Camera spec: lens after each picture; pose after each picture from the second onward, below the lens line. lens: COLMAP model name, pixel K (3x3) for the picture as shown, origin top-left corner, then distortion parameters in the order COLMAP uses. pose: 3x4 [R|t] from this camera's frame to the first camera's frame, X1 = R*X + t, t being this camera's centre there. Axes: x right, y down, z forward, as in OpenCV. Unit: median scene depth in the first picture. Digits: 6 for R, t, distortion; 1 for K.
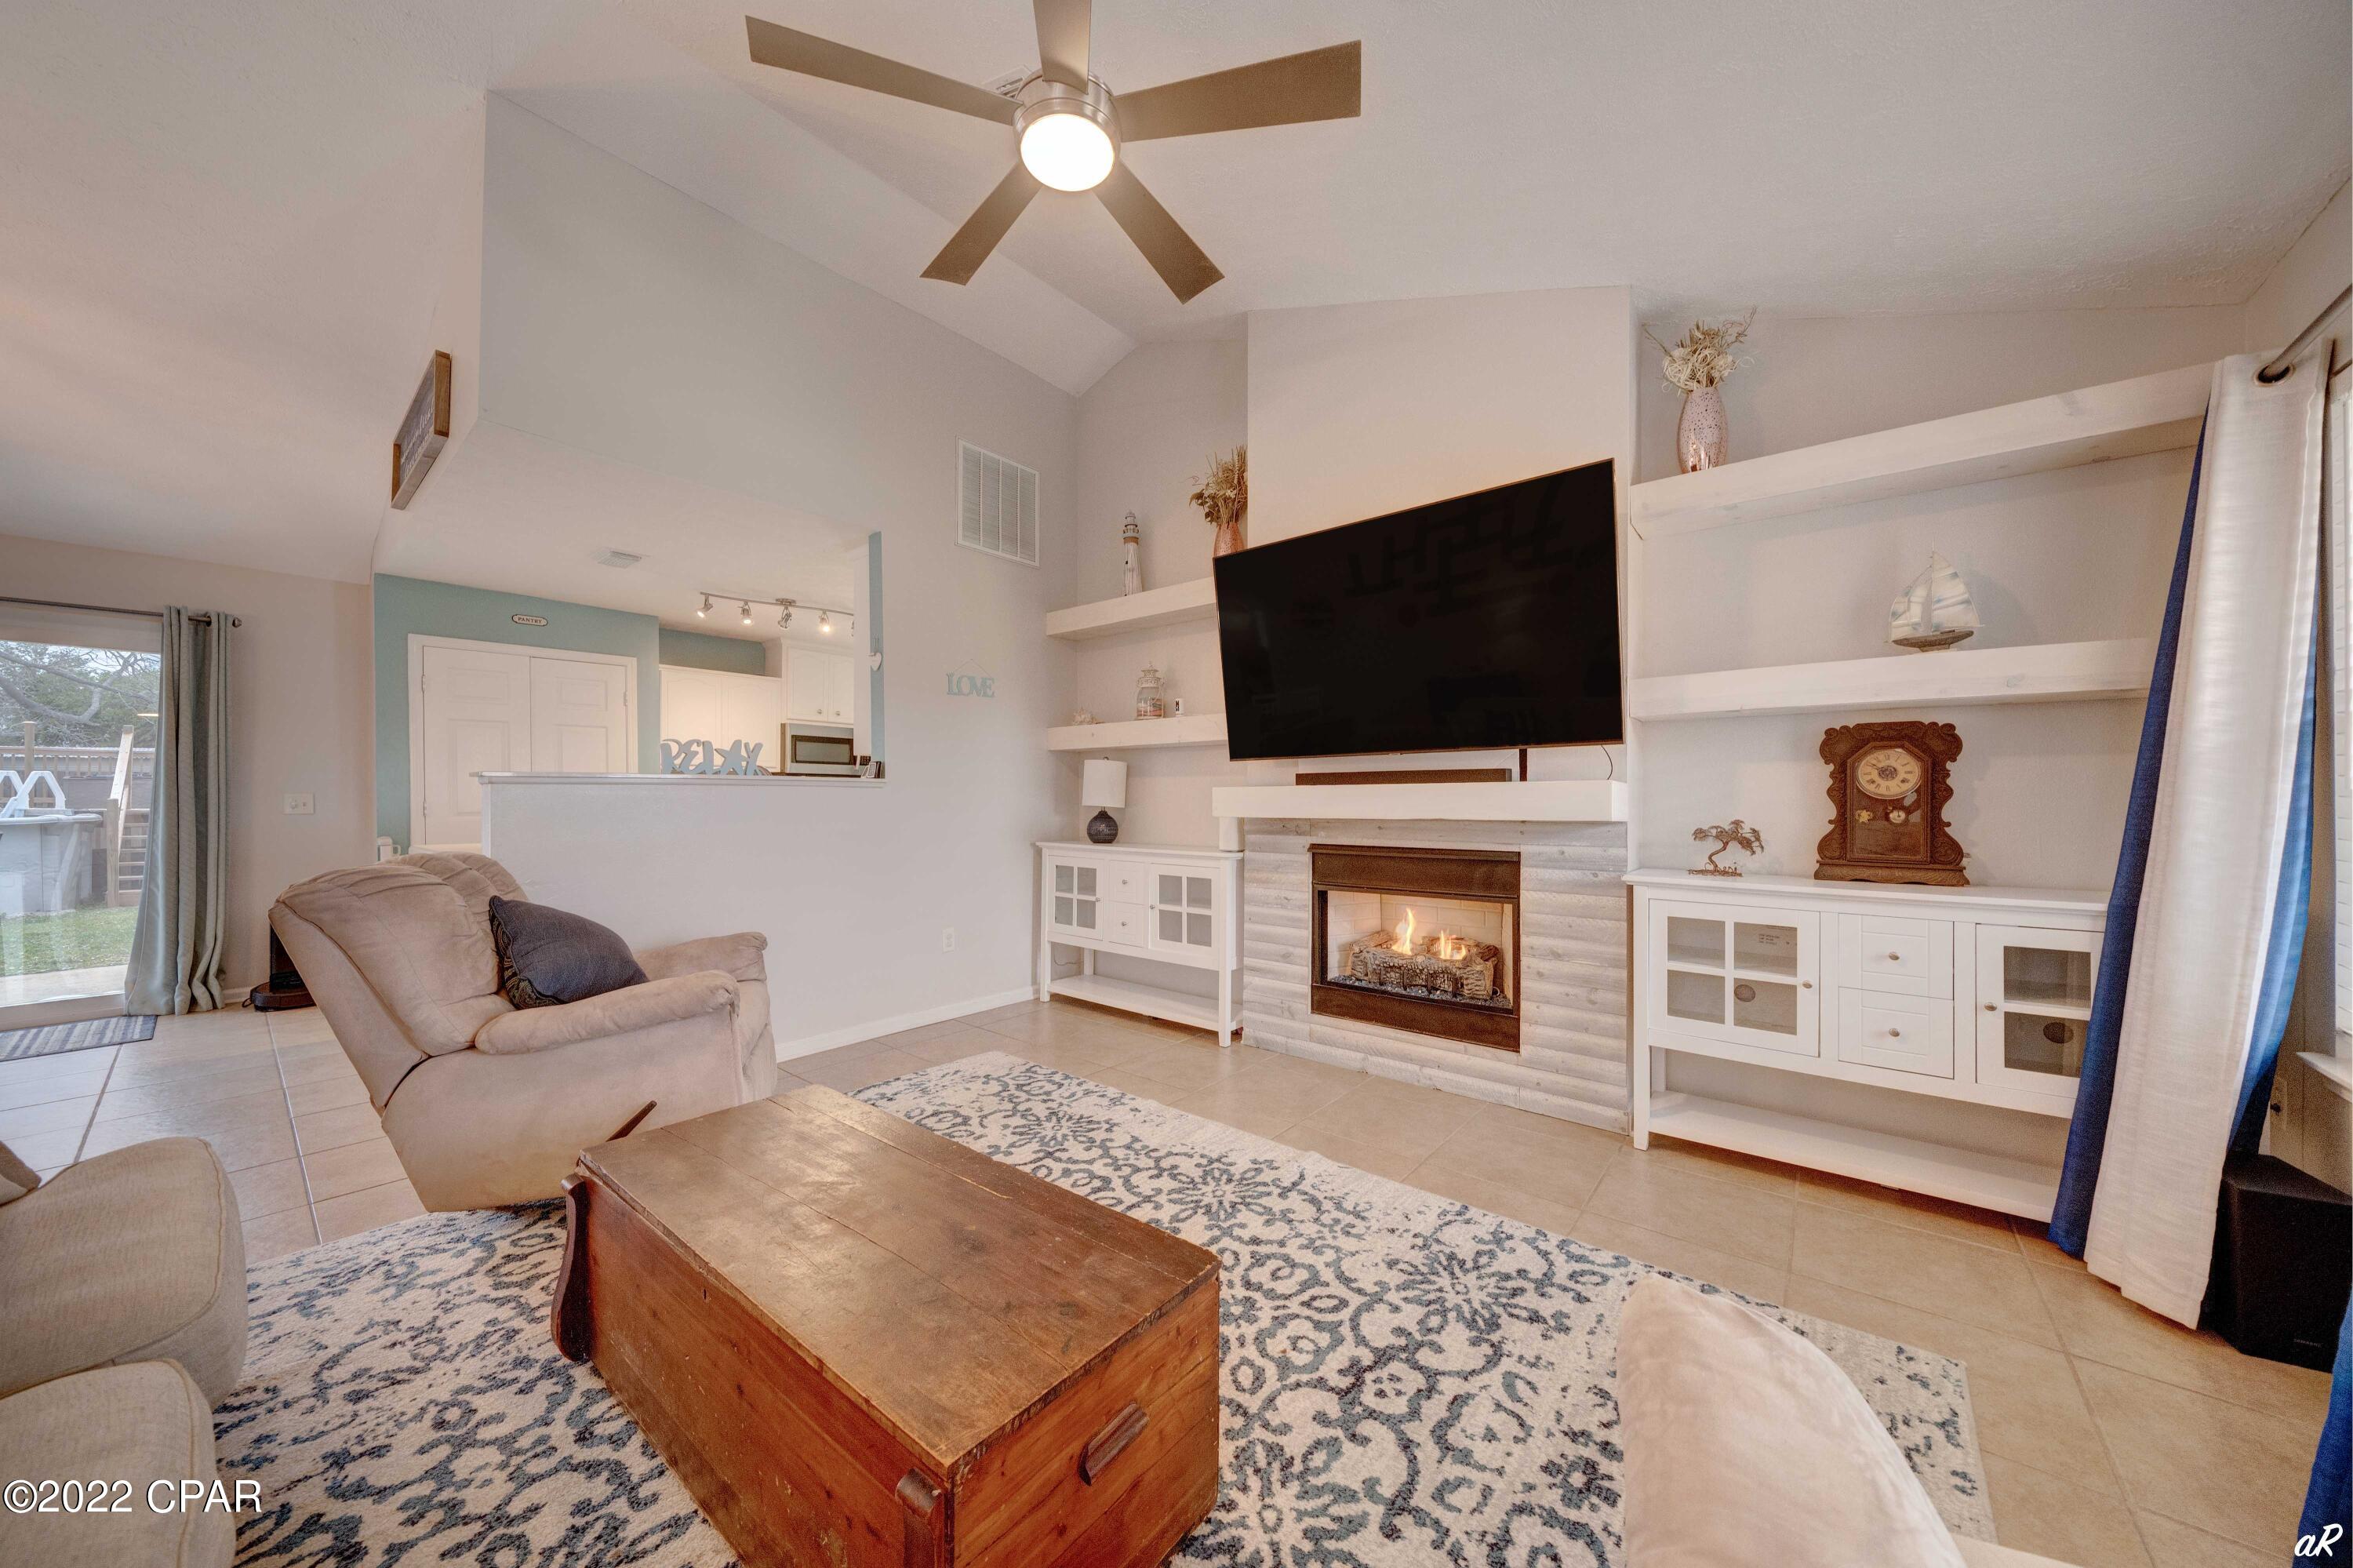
lens RADIAL K [[807.2, 0, 1183.3], [0, 807.2, 792.2], [0, 0, 1]] dist [-0.004941, -0.000909]
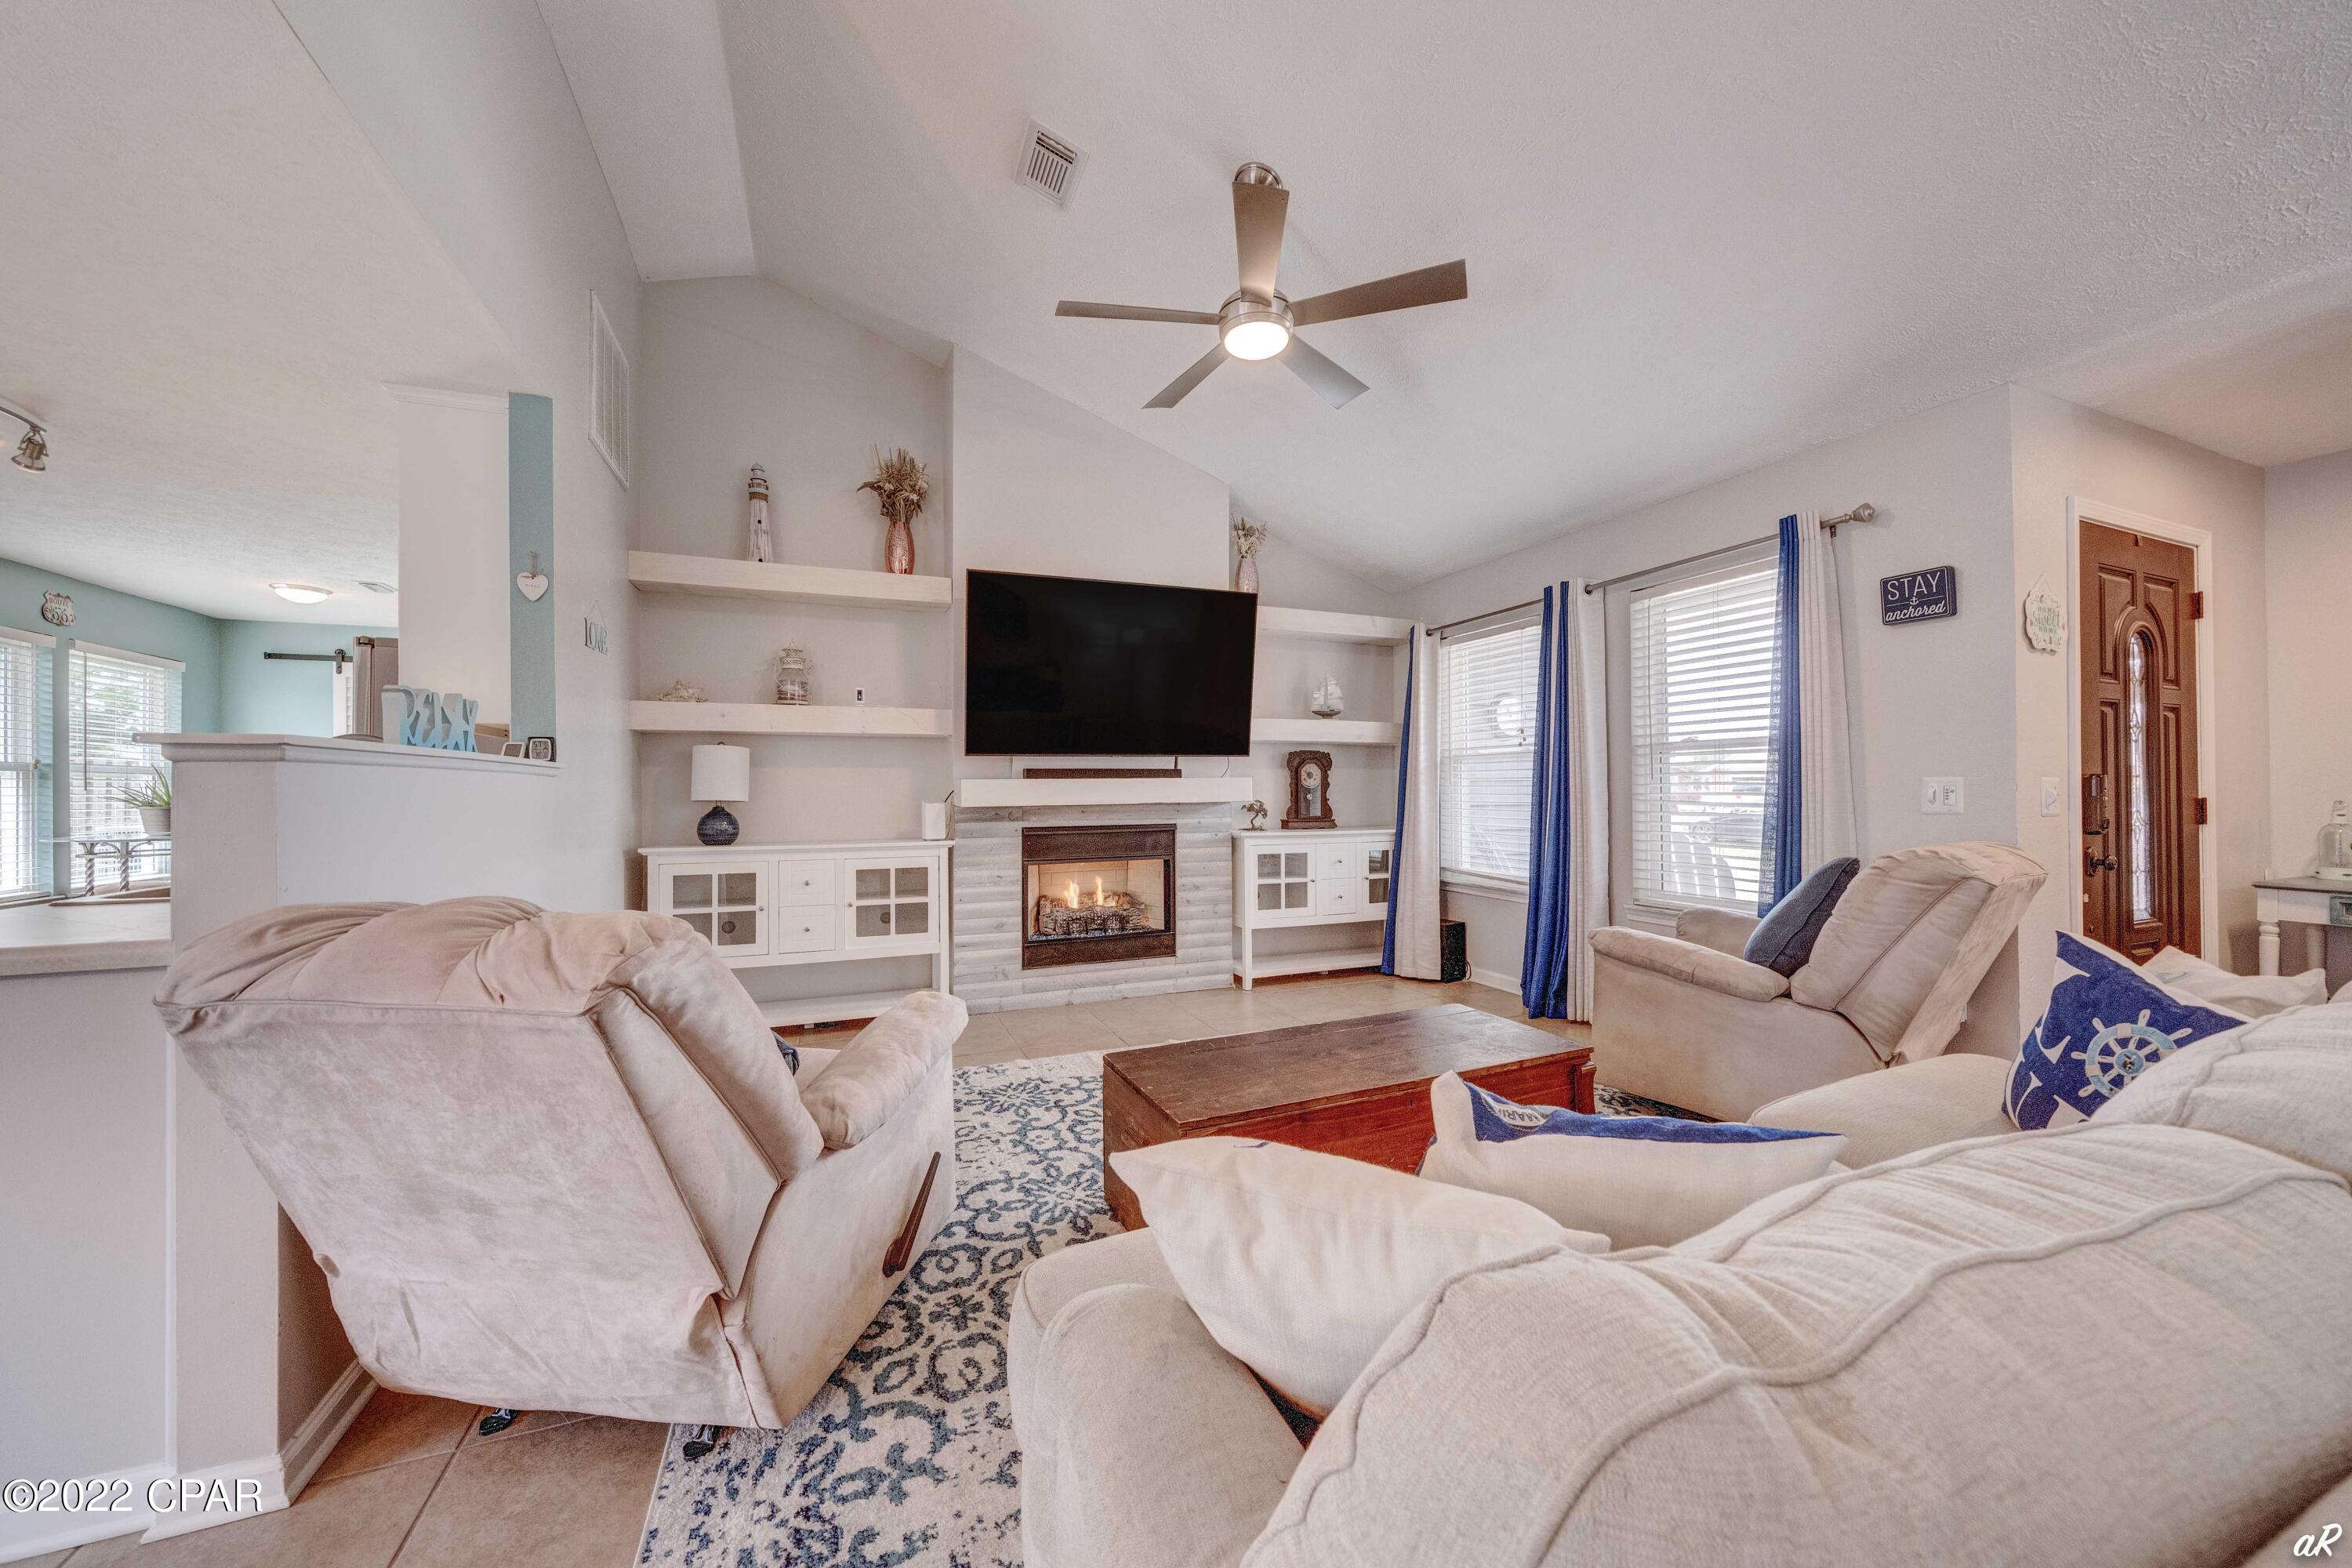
lens RADIAL K [[806.8, 0, 1141.3], [0, 806.8, 788.9], [0, 0, 1]] dist [-0.004941, -0.000909]
pose [[0.491054, 0.000638, 0.871129, -1.048532], [0.001157, 0.999998, -0.001385, 0.010943], [-0.871129, 0.001688, 0.491052, 0.334677]]
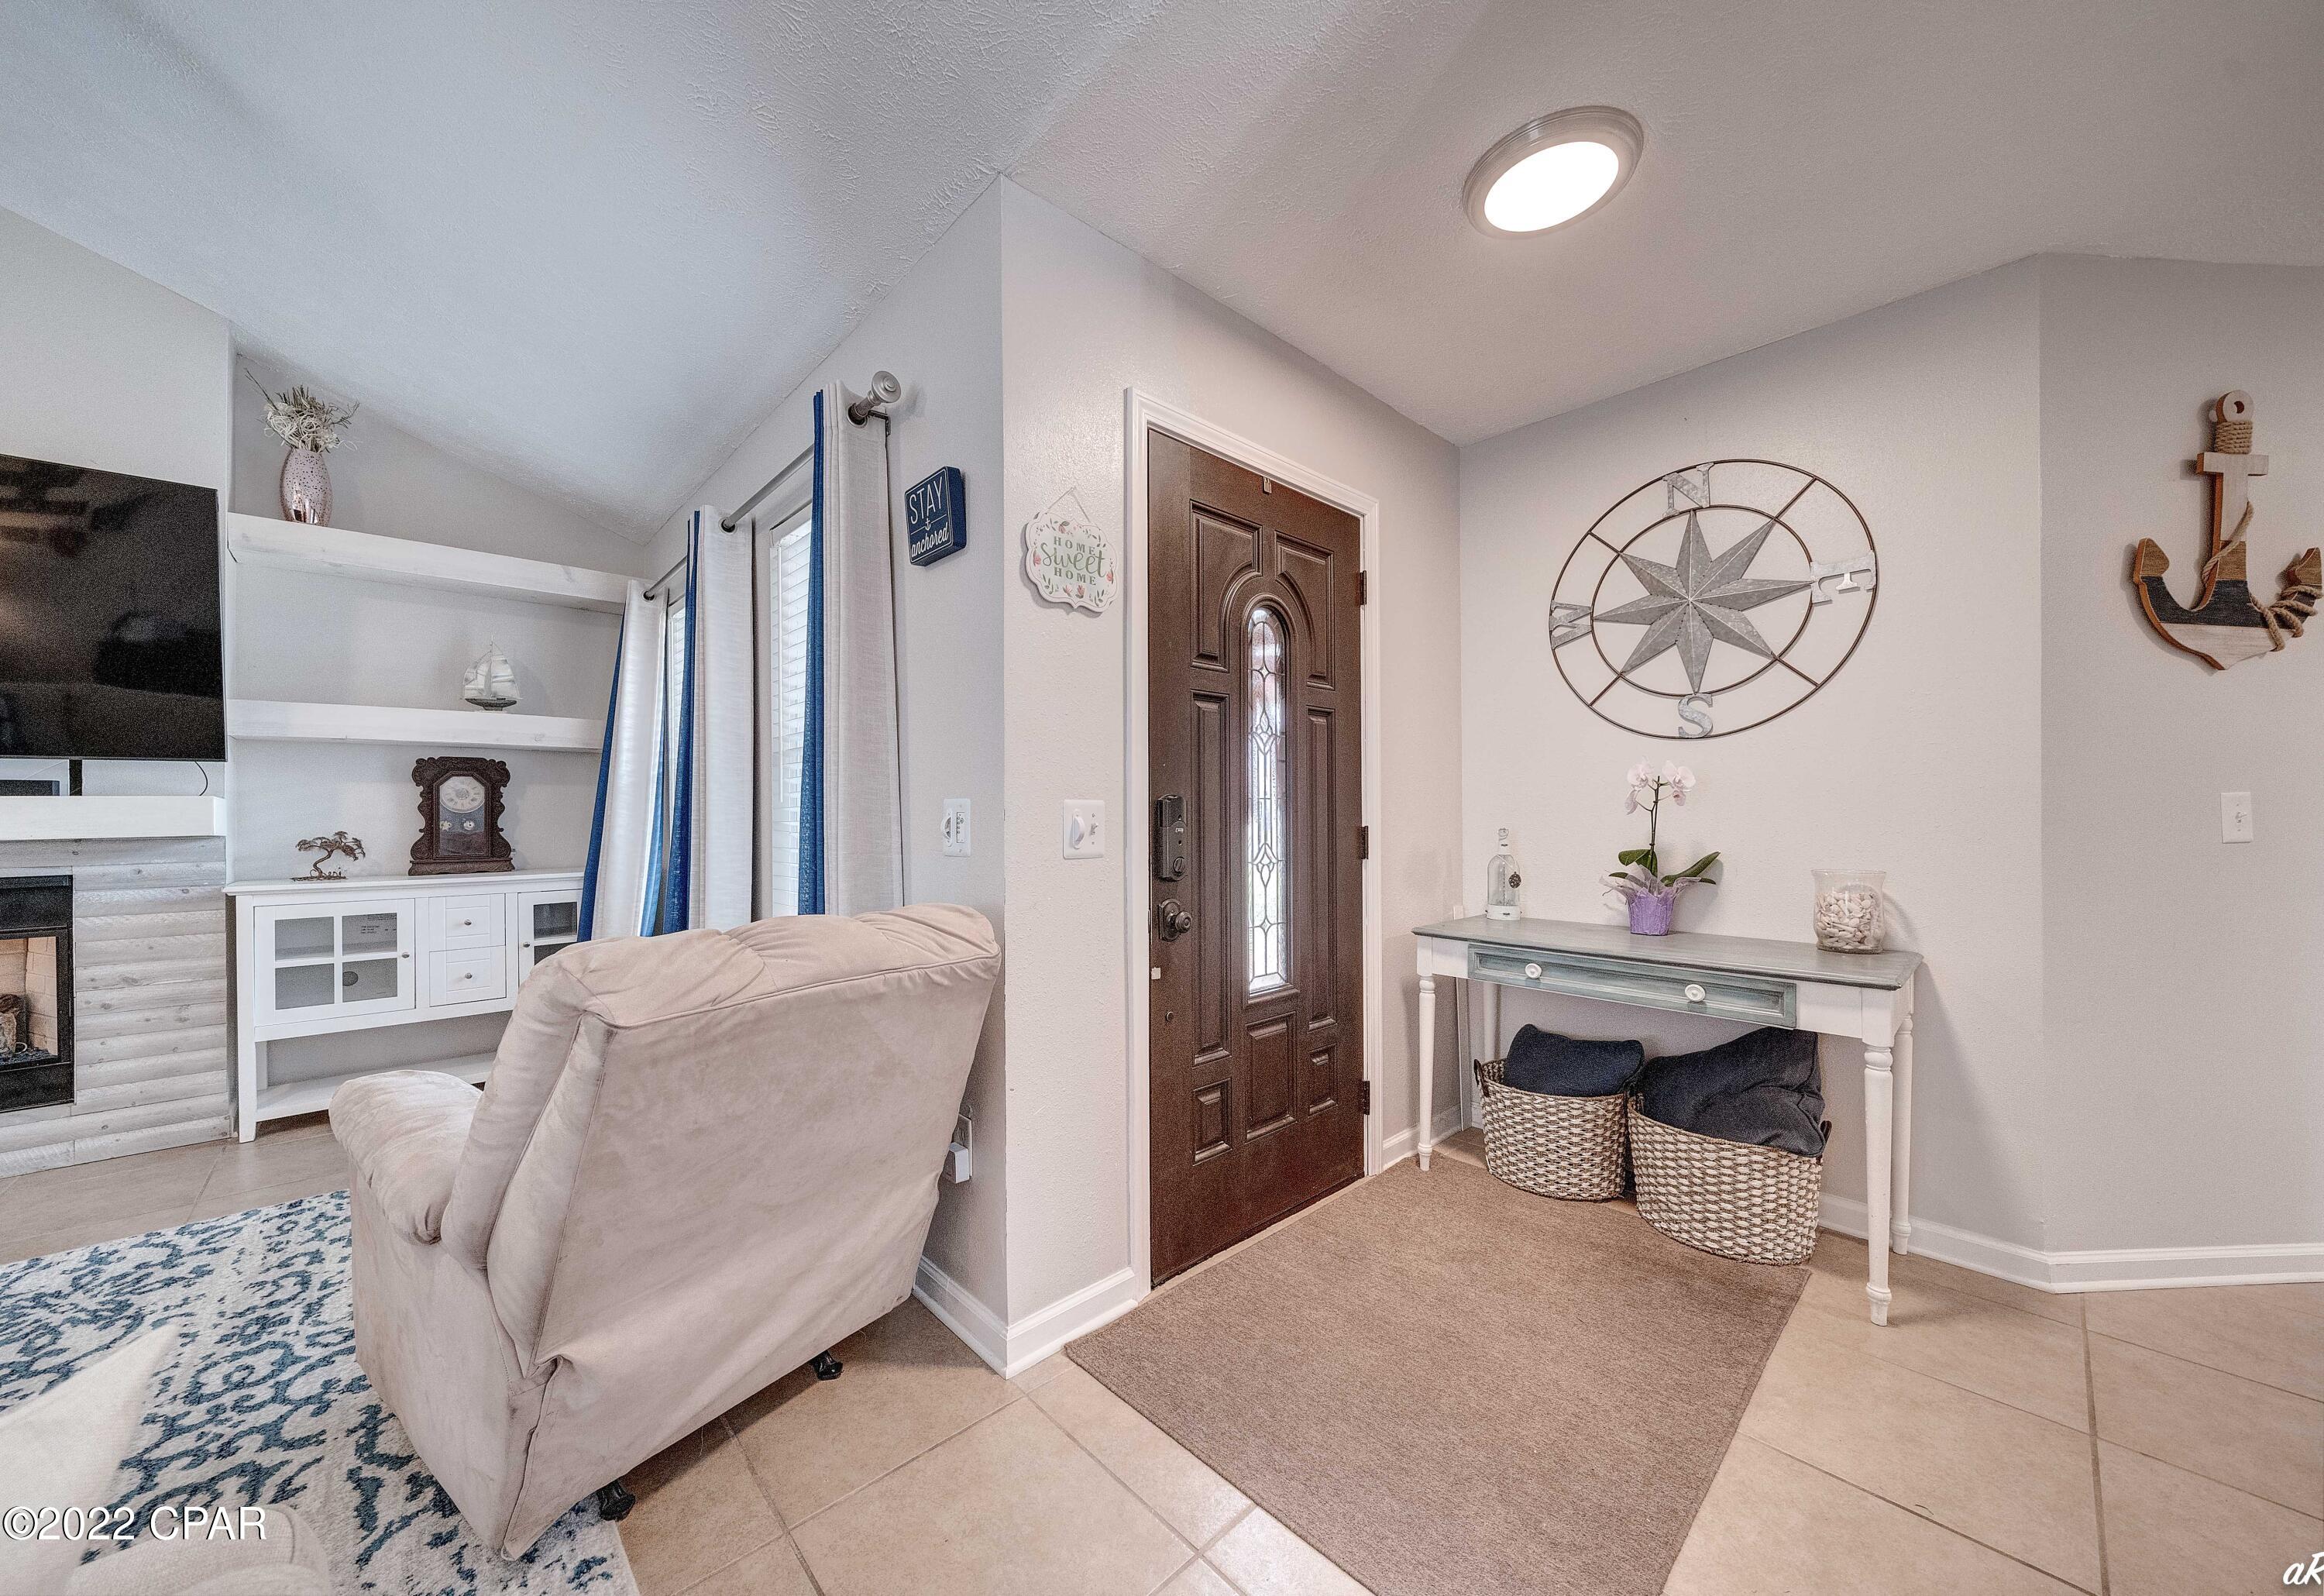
lens RADIAL K [[823.8, 0, 1104.7], [0, 823.8, 814.0], [0, 0, 1]] dist [-0.011506, 0.001420]
pose [[0.176501, -0.005066, 0.984287, -0.287421], [0.001694, 0.999987, 0.004843, 0.004727], [-0.984299, 0.000812, 0.176507, -0.307342]]
